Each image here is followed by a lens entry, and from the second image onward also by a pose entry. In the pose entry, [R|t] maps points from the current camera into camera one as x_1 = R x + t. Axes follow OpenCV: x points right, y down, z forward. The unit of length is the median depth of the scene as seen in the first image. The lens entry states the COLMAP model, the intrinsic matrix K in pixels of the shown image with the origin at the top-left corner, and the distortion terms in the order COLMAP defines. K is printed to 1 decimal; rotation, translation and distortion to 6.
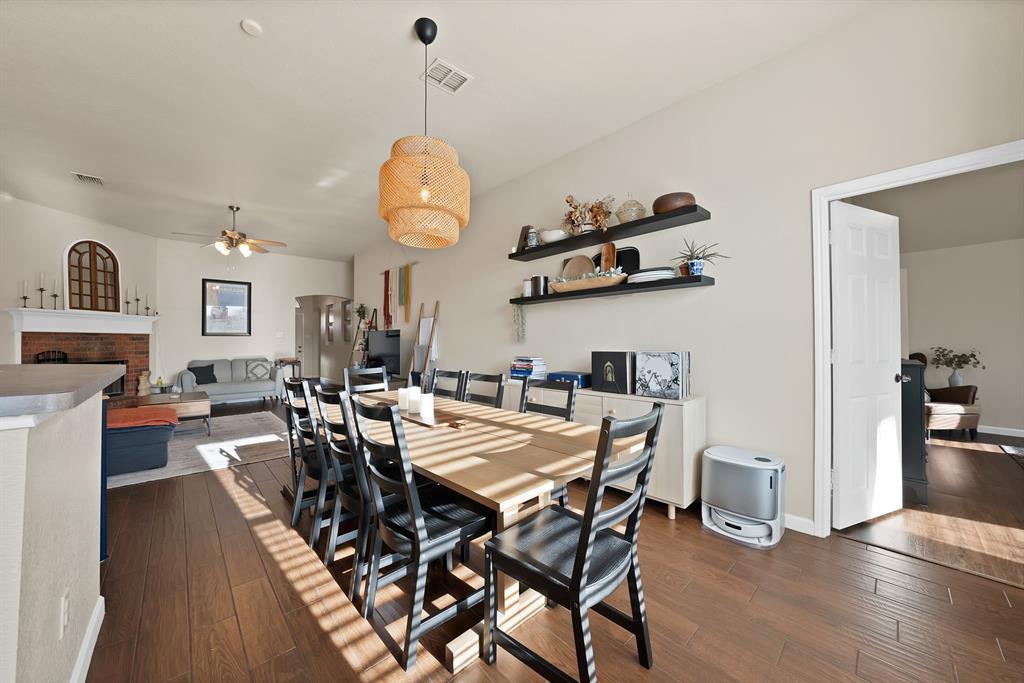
lens RADIAL K [[366.4, 0, 508.2], [0, 366.4, 337.0], [0, 0, 1]] dist [-0.015958, 0.001817]
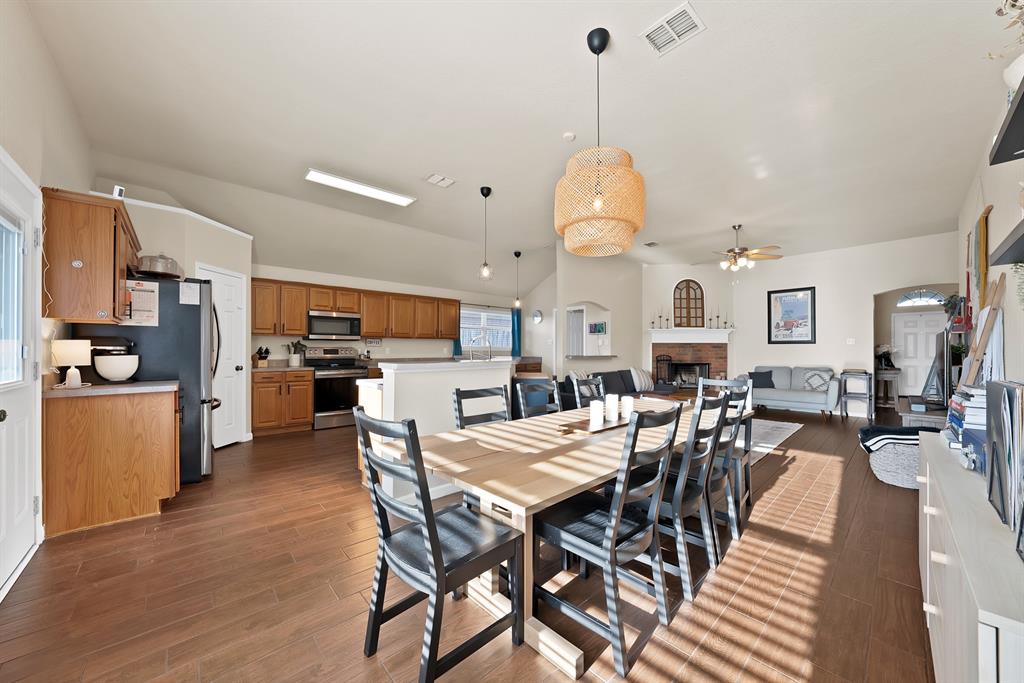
lens RADIAL K [[366.4, 0, 516.7], [0, 366.4, 346.4], [0, 0, 1]] dist [-0.015958, 0.001817]
pose [[0.010694, -0.002990, -0.999938, 0.317877], [0.006944, 0.999972, -0.002915, 0.002400], [0.999919, -0.006913, 0.010714, 0.310454]]
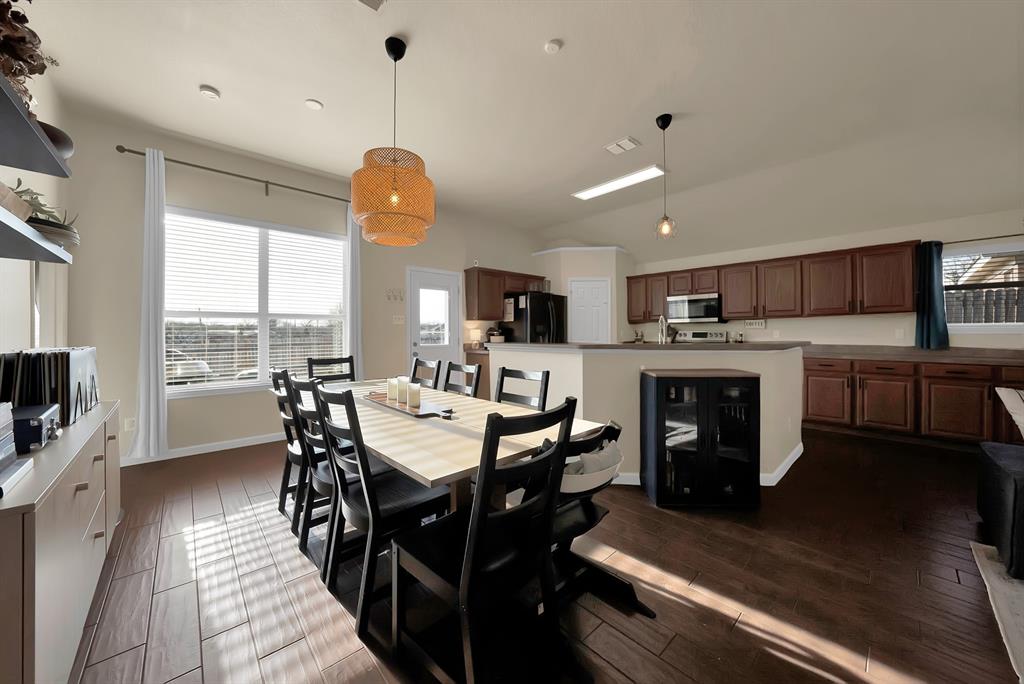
lens RADIAL K [[366.4, 0, 505.2], [0, 366.4, 332.1], [0, 0, 1]] dist [-0.015958, 0.001817]
pose [[-0.999959, 0.007400, 0.005228, -0.224731], [0.007335, 0.999895, -0.012489, 0.011098], [-0.005319, -0.012450, -0.999908, 0.847863]]
